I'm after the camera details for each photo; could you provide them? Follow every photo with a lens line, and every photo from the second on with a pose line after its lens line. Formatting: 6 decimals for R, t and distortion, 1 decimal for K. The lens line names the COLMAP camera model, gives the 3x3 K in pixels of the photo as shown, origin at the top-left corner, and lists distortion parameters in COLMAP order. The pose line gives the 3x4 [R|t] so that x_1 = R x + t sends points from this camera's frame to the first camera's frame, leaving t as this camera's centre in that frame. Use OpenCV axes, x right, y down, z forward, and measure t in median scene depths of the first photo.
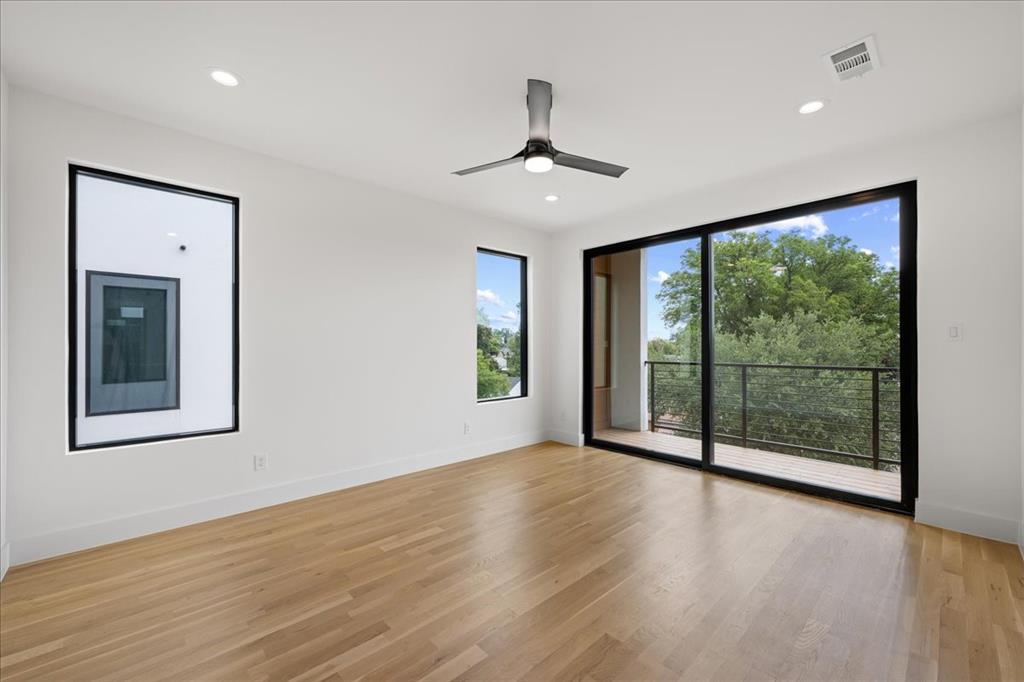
lens RADIAL K [[409.5, 0, 514.7], [0, 409.5, 340.0], [0, 0, 1]] dist [0.000421, -0.000079]
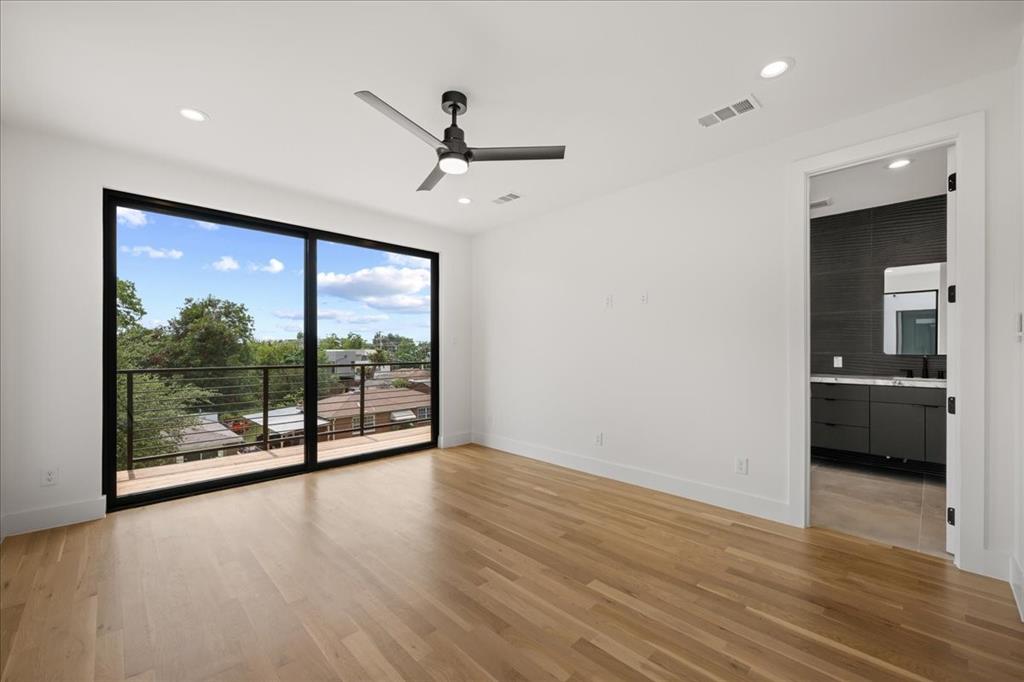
lens RADIAL K [[409.5, 0, 514.6], [0, 409.5, 350.1], [0, 0, 1]] dist [0.000421, -0.000079]
pose [[-0.026290, -0.002207, 0.999652, -0.730725], [-0.017187, 0.999851, 0.001755, 0.009963], [-0.999507, -0.017135, -0.026324, 0.684629]]
